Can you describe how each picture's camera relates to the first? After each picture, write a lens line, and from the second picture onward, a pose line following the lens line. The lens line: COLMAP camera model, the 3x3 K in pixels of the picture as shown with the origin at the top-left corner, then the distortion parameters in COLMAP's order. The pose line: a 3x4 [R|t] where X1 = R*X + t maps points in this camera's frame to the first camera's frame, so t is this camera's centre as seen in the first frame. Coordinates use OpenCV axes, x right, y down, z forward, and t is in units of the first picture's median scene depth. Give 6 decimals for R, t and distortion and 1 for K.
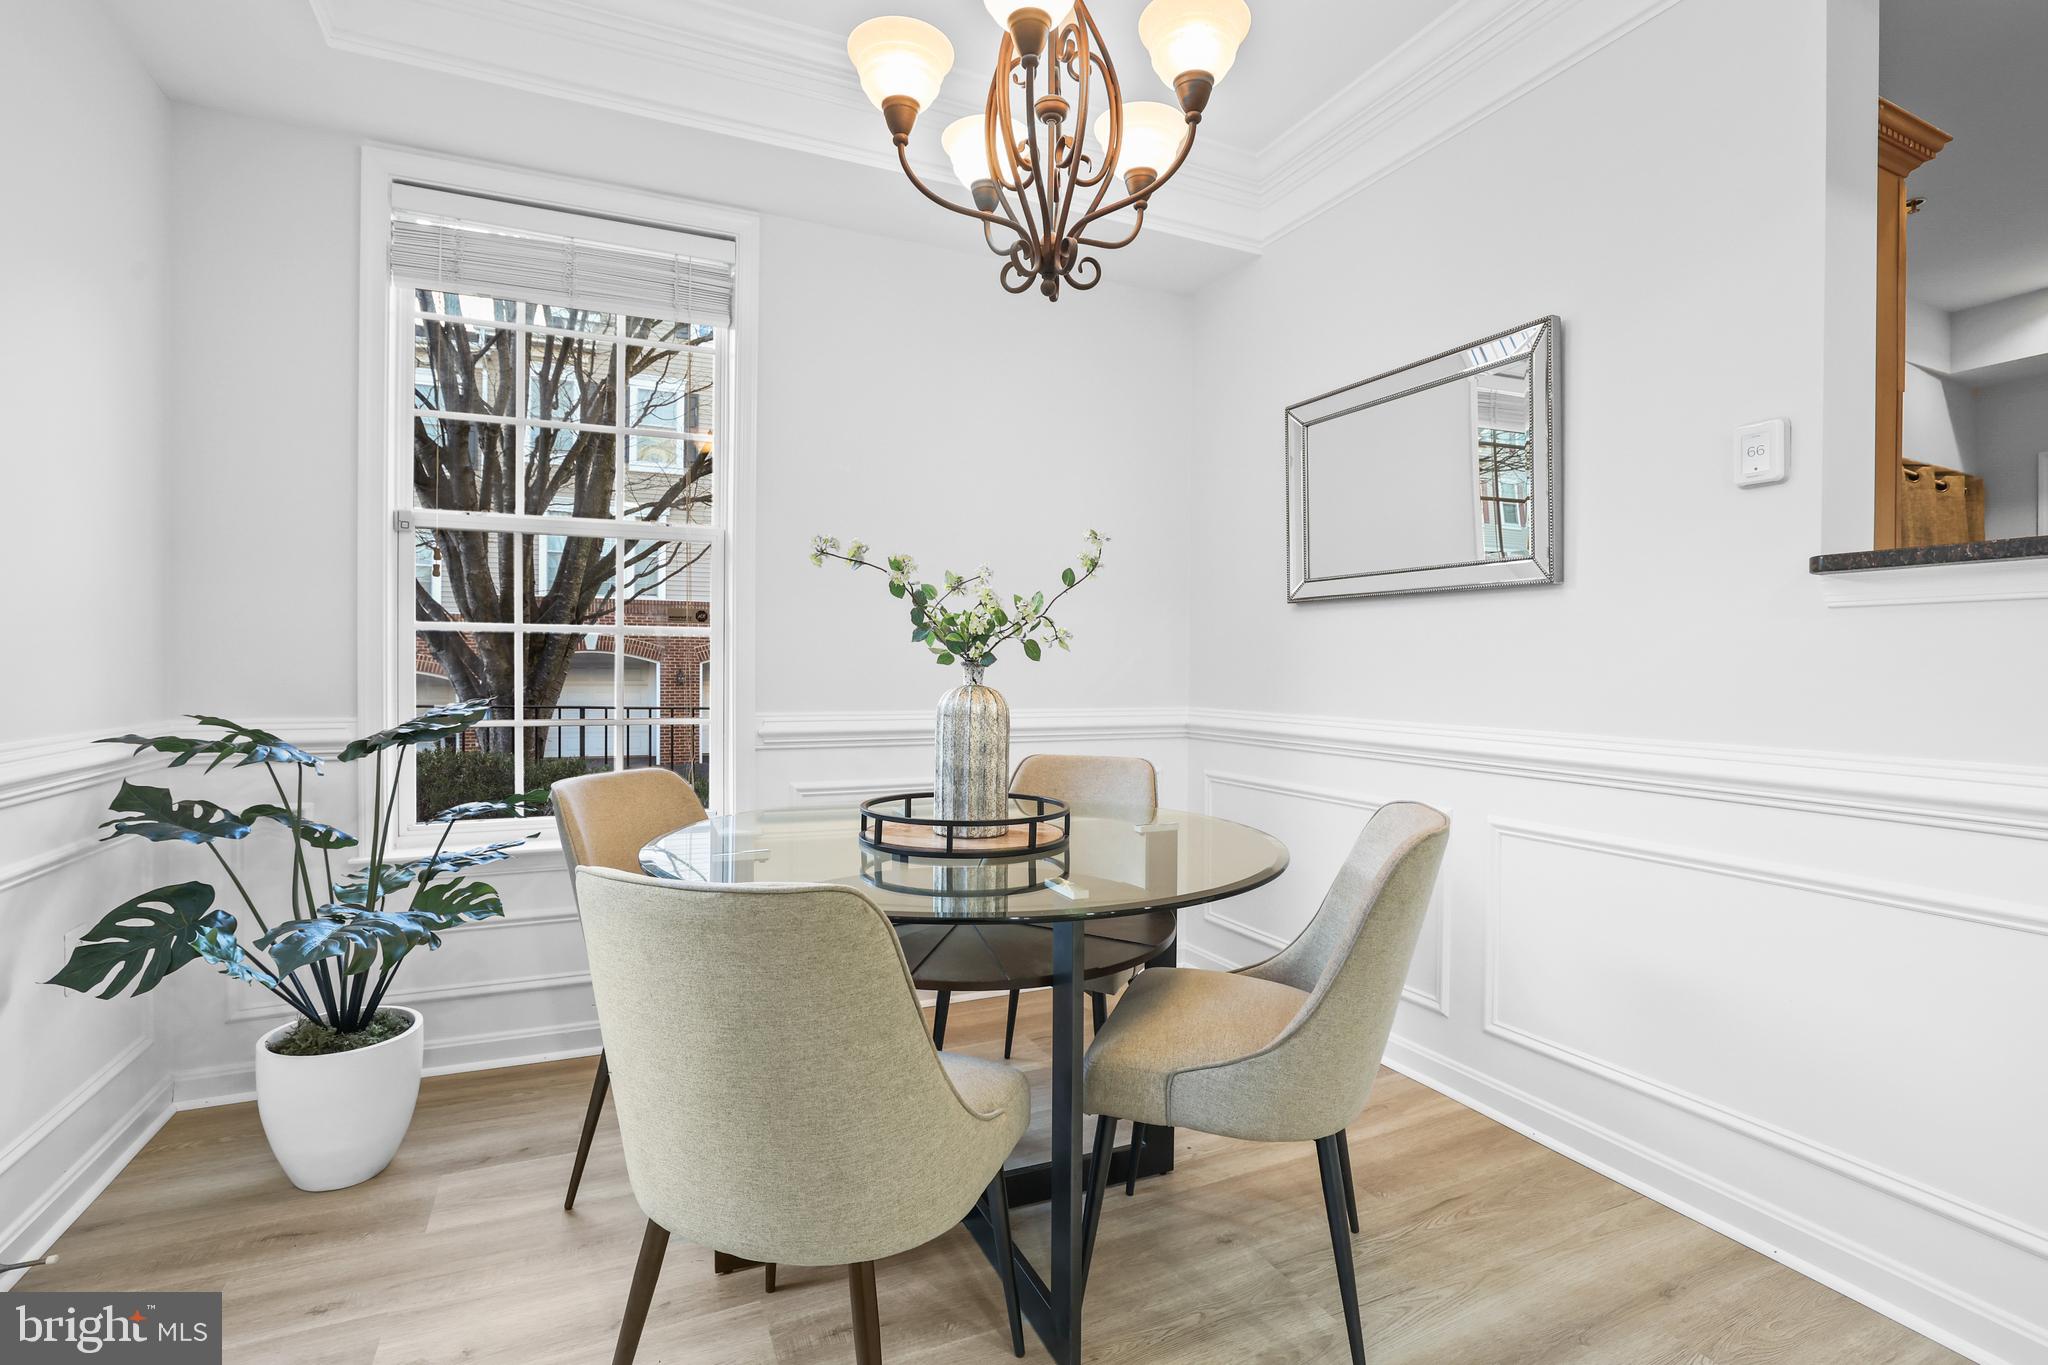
lens RADIAL K [[987.0, 0, 1024.0], [0, 987.0, 682.5], [0, 0, 1]] dist [-0.021533, 0.000074]
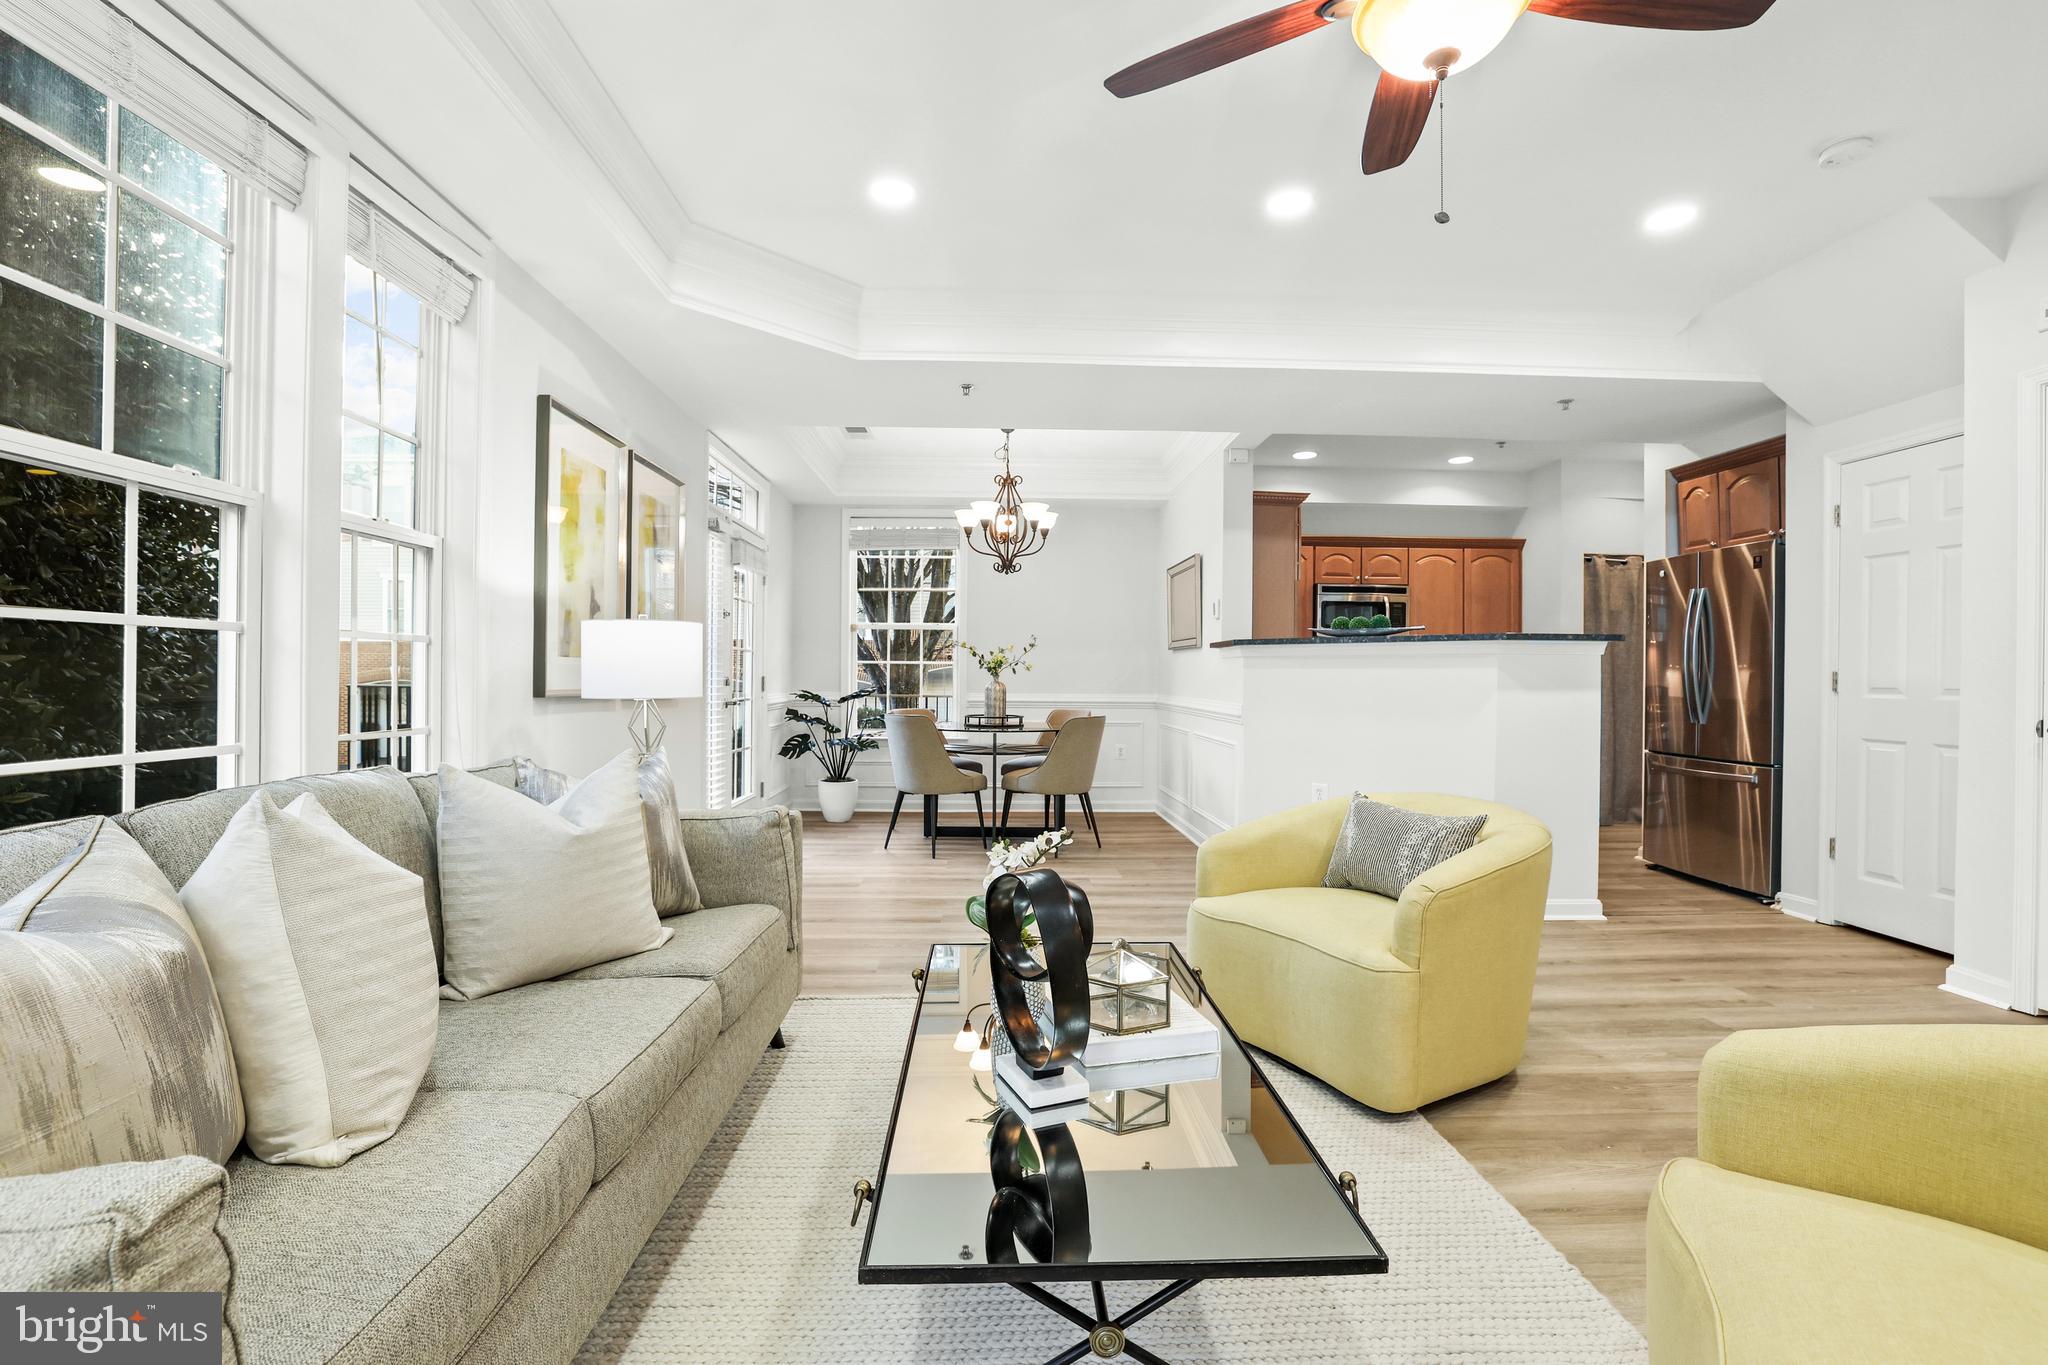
lens RADIAL K [[878.4, 0, 1018.5], [0, 878.4, 680.9], [0, 0, 1]] dist [-0.053189, 0.020257]
pose [[0.931185, 0.000174, -0.364546, 1.116638], [-0.003736, 0.999952, -0.009066, 0.028435], [0.364527, 0.009804, 0.931141, -1.805374]]
